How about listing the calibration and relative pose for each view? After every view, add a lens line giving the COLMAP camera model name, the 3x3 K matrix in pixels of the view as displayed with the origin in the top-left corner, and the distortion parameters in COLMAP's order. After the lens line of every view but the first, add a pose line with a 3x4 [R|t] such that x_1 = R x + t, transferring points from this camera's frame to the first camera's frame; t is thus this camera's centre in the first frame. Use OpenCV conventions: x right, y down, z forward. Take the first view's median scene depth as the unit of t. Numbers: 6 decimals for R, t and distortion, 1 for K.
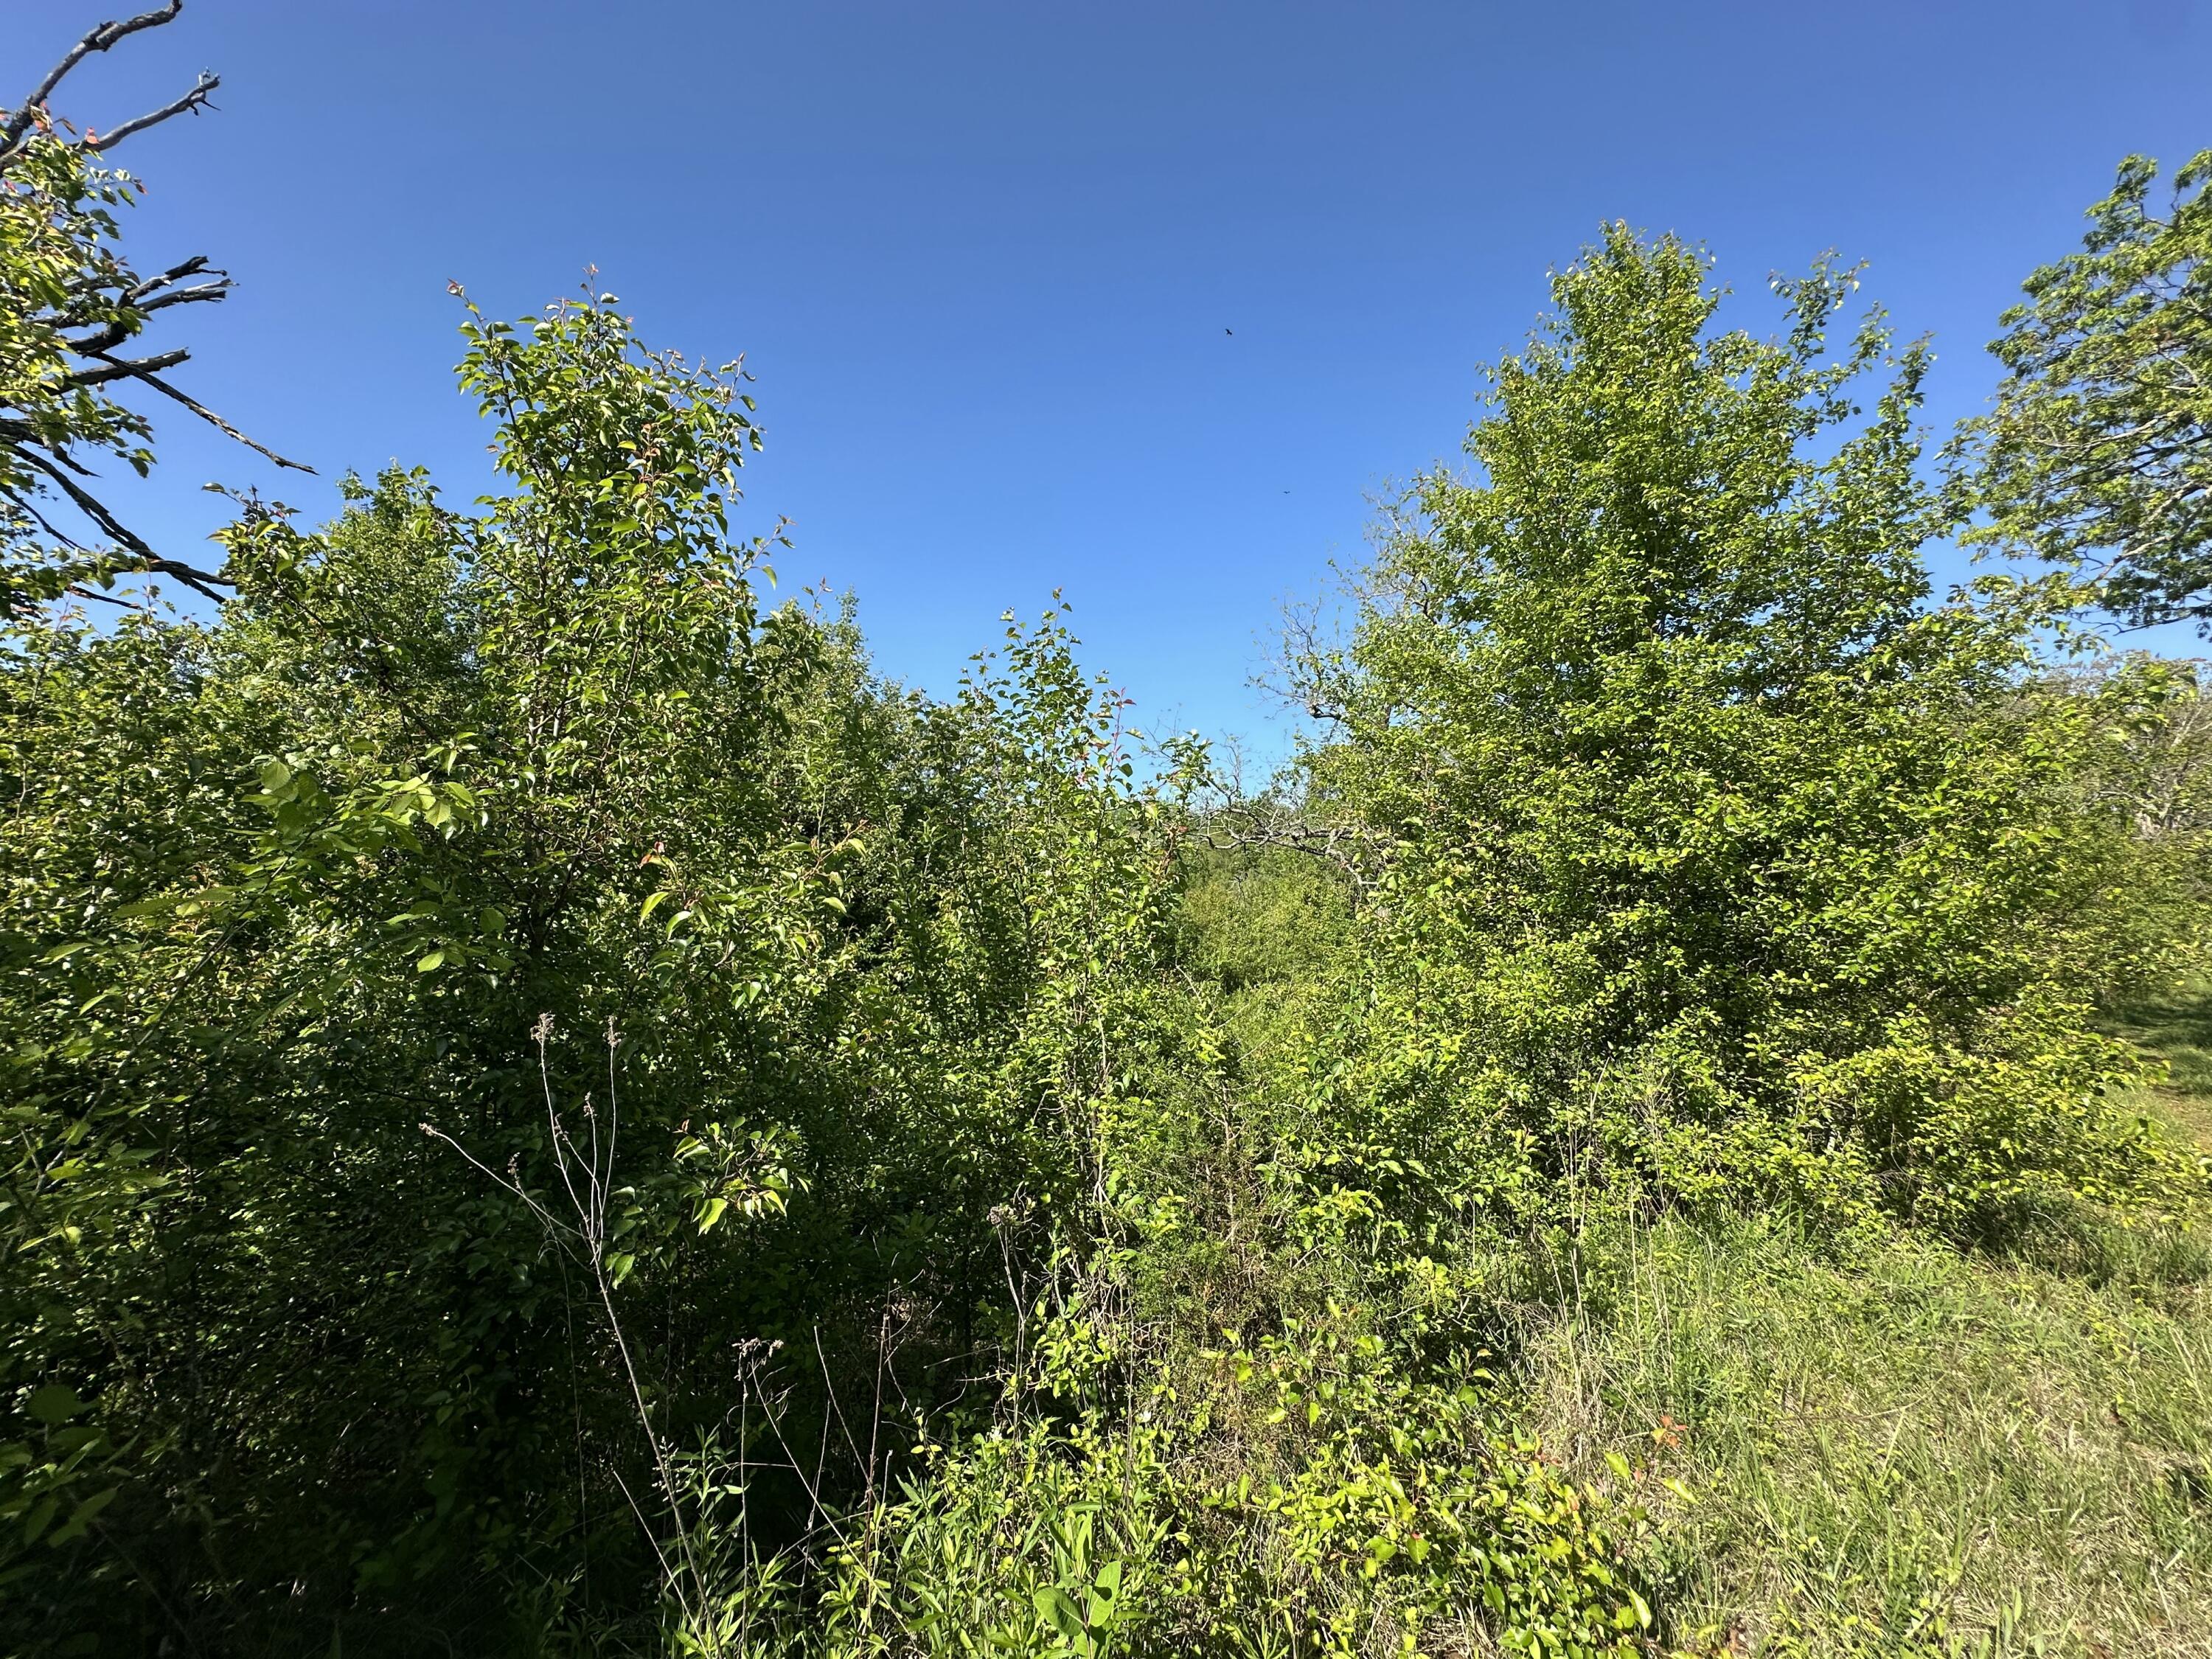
lens RADIAL K [[891.0, 0, 1100.4], [0, 891.0, 826.7], [0, 0, 1]] dist [-0.000654, -0.000056]
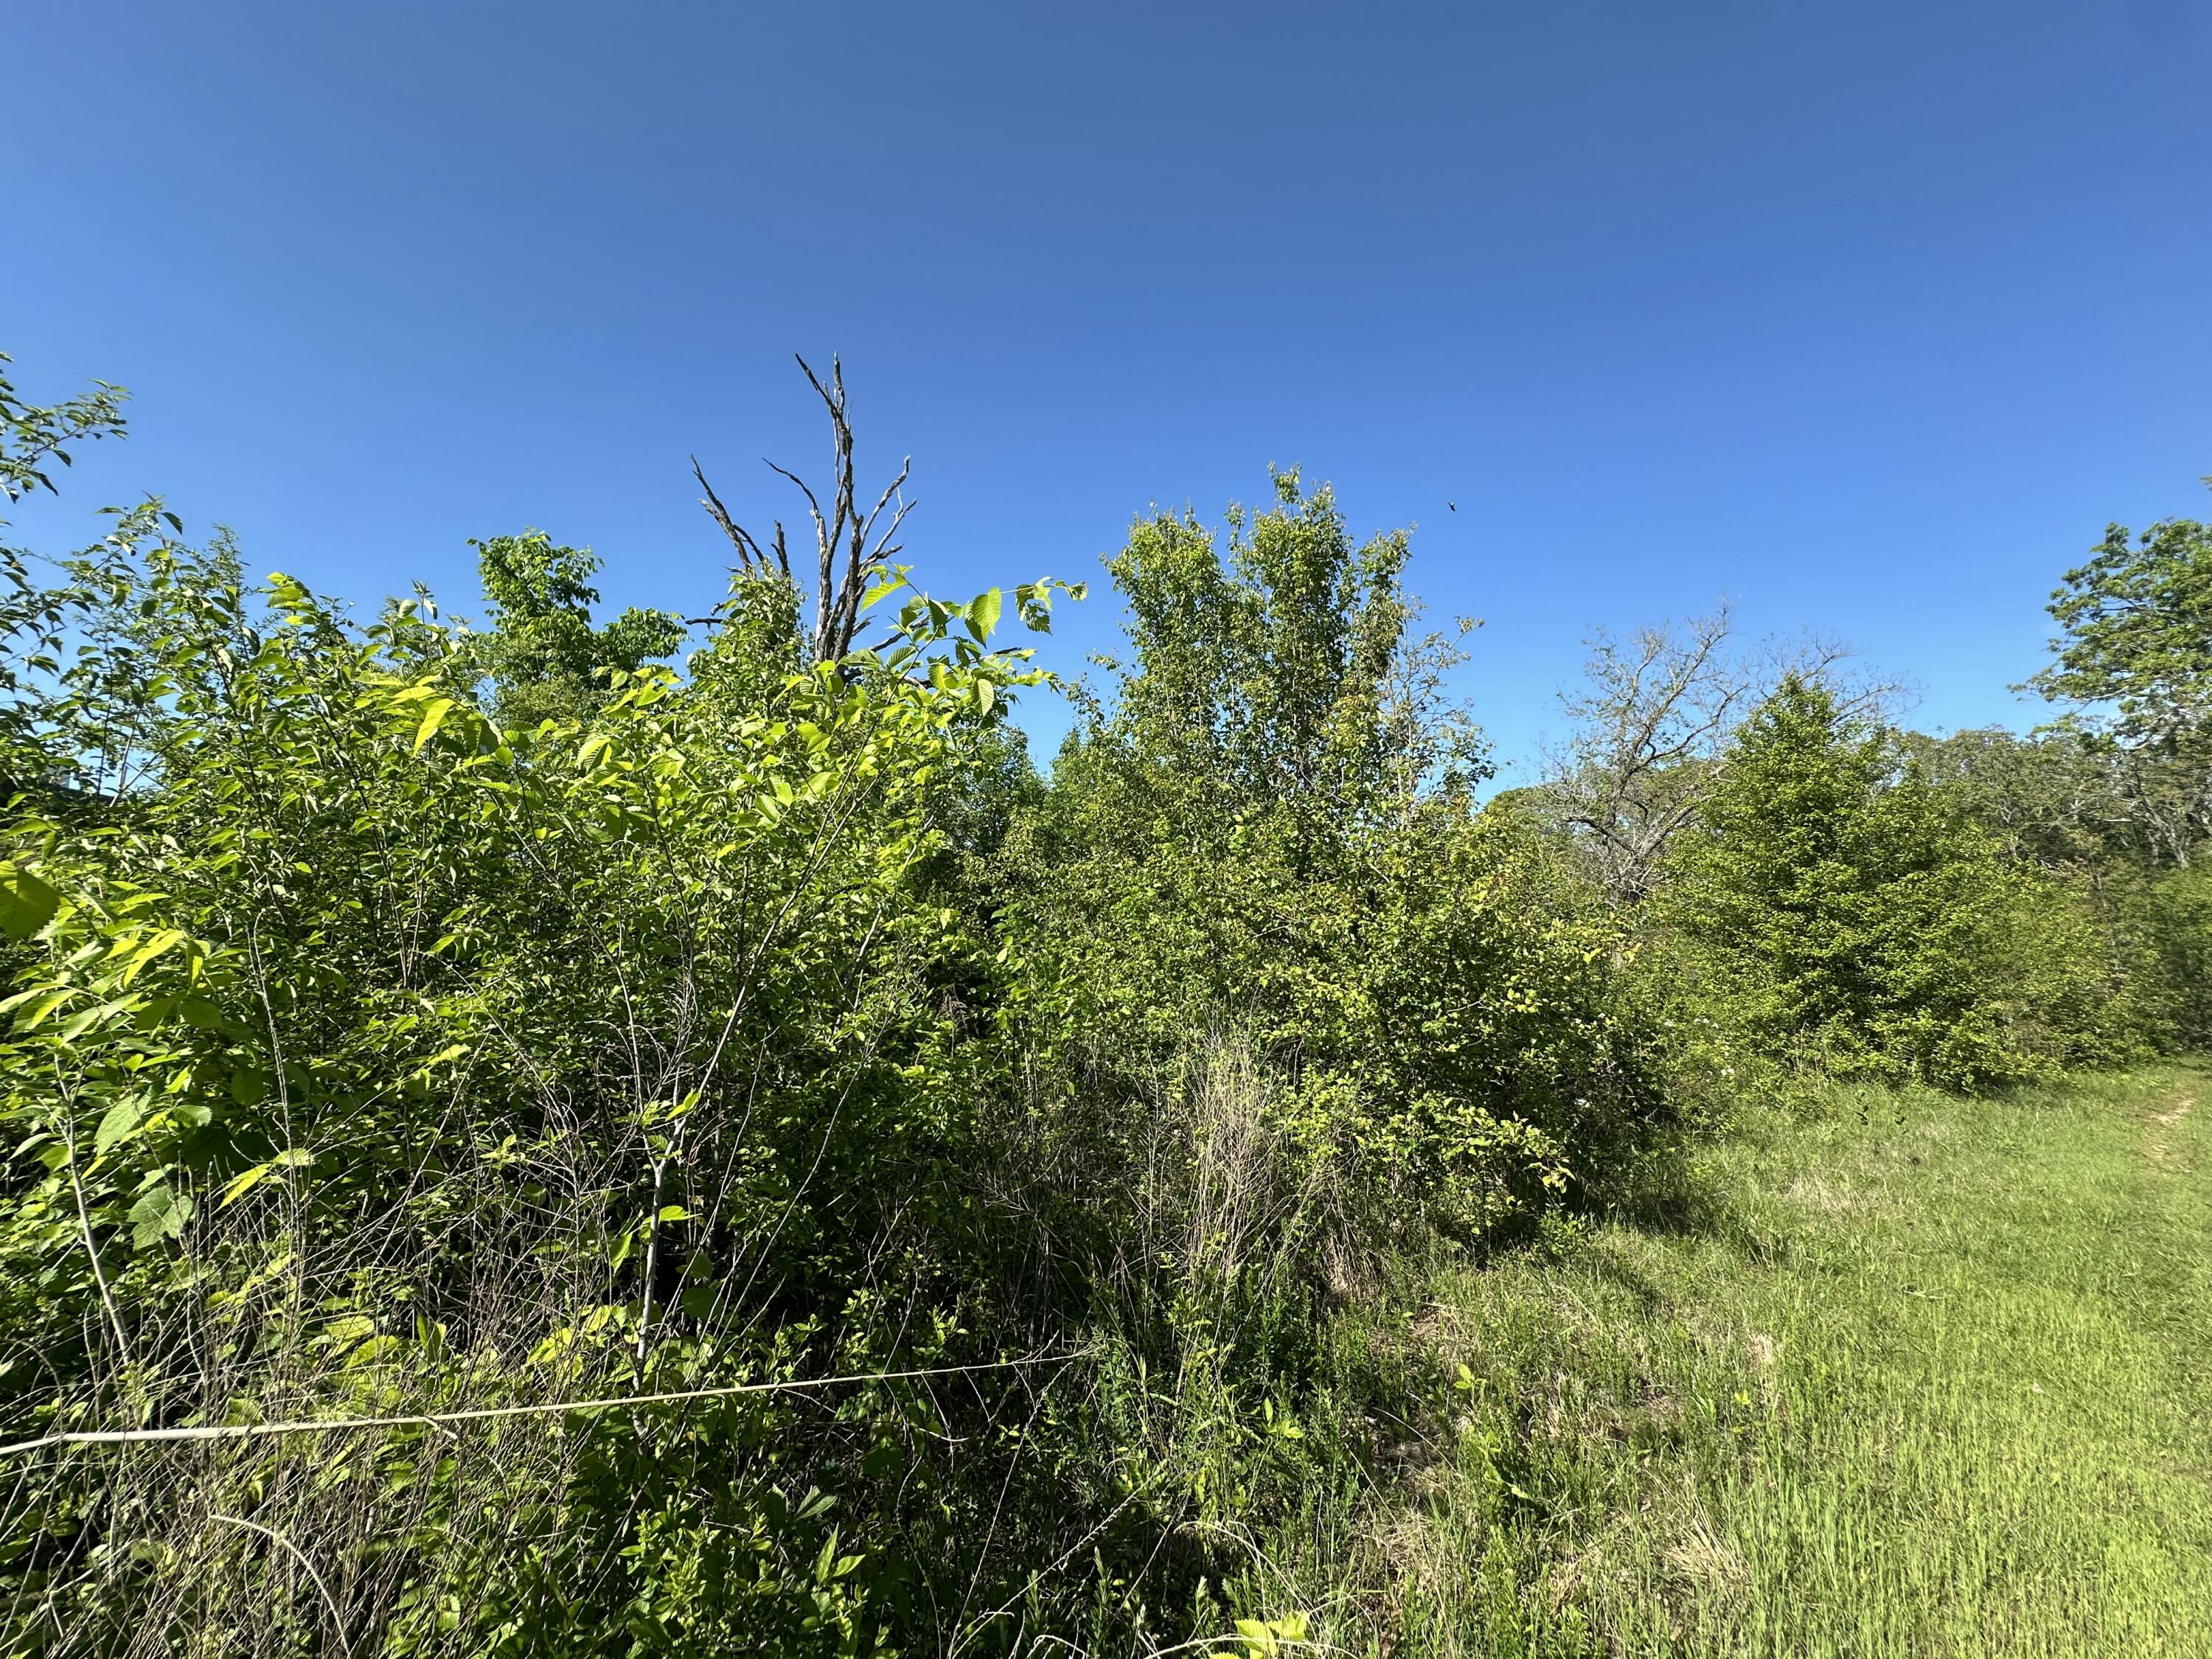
lens RADIAL K [[891.0, 0, 1112.1], [0, 891.0, 835.5], [0, 0, 1]] dist [-0.000654, -0.000056]
pose [[0.988700, -0.035864, -0.145553, -1.033686], [0.030520, 0.998782, -0.038778, -0.264576], [0.146766, 0.033898, 0.988590, -1.880648]]
